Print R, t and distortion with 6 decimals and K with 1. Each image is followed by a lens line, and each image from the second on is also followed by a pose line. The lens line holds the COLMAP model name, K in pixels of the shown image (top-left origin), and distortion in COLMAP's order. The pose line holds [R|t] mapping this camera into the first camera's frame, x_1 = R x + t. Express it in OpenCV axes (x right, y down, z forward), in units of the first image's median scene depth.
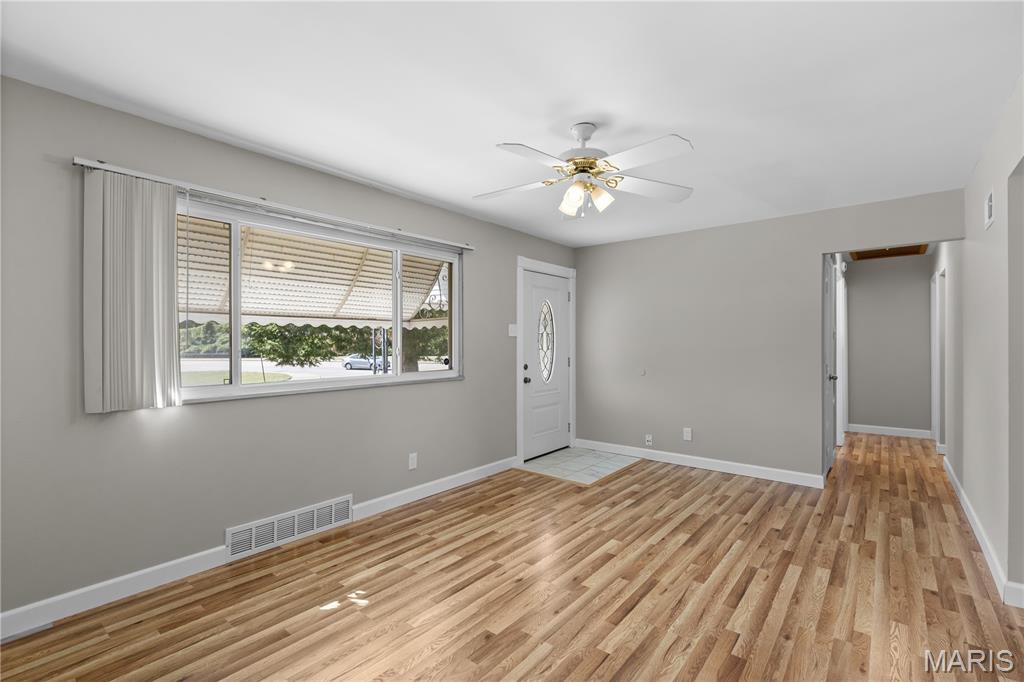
lens RADIAL K [[462.0, 0, 516.9], [0, 462.0, 344.5], [0, 0, 1]] dist [0.001065, -0.000932]
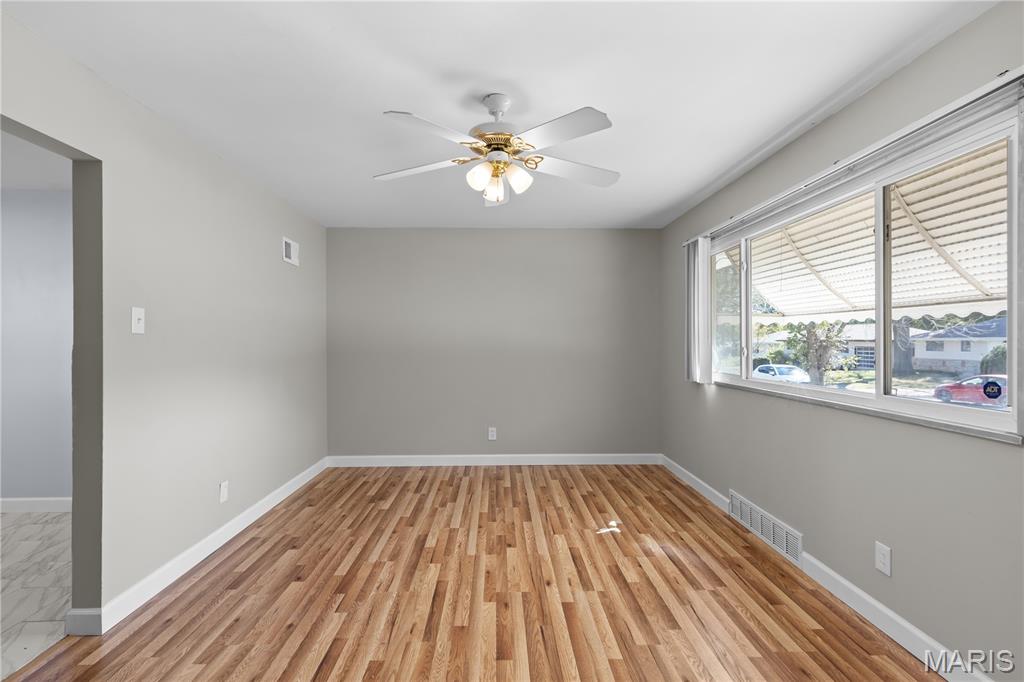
lens RADIAL K [[467.3, 0, 503.8], [0, 467.3, 342.8], [0, 0, 1]] dist [0.003337, 0.000088]
pose [[-0.768981, 0.004724, -0.639254, 0.657681], [-0.001727, 0.999954, 0.009467, -0.010976], [0.639269, 0.008383, -0.768937, 1.569005]]
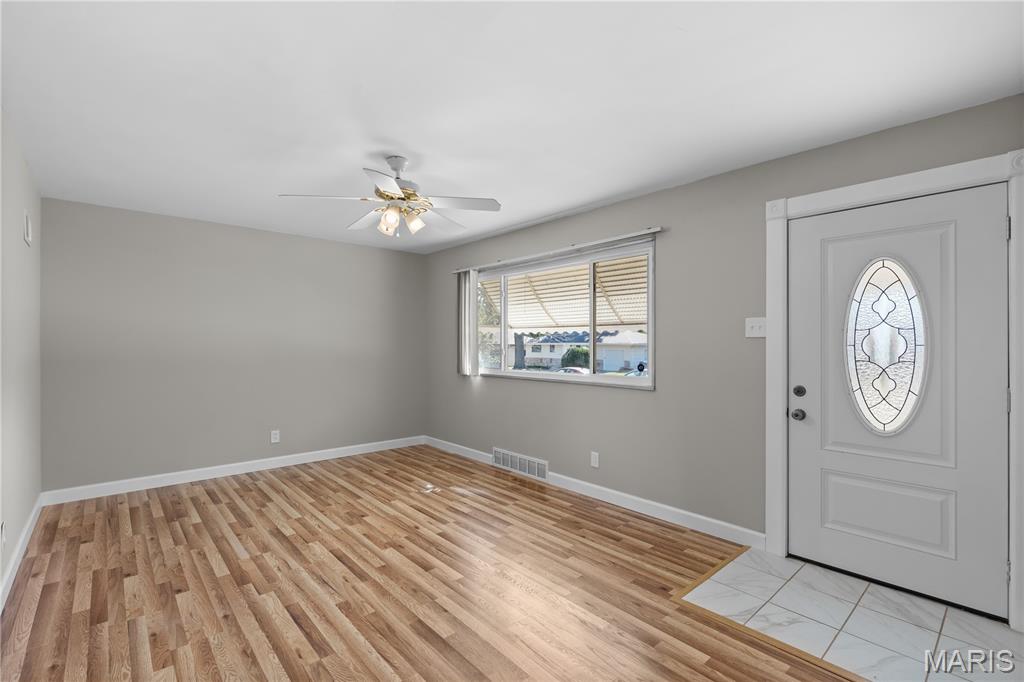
lens RADIAL K [[462.0, 0, 516.9], [0, 462.0, 344.5], [0, 0, 1]] dist [0.001065, -0.000932]
pose [[-0.163024, 0.000349, -0.986622, 1.146823], [-0.008628, 0.999961, 0.001779, -0.009890], [0.986584, 0.008803, -0.163014, 1.370393]]
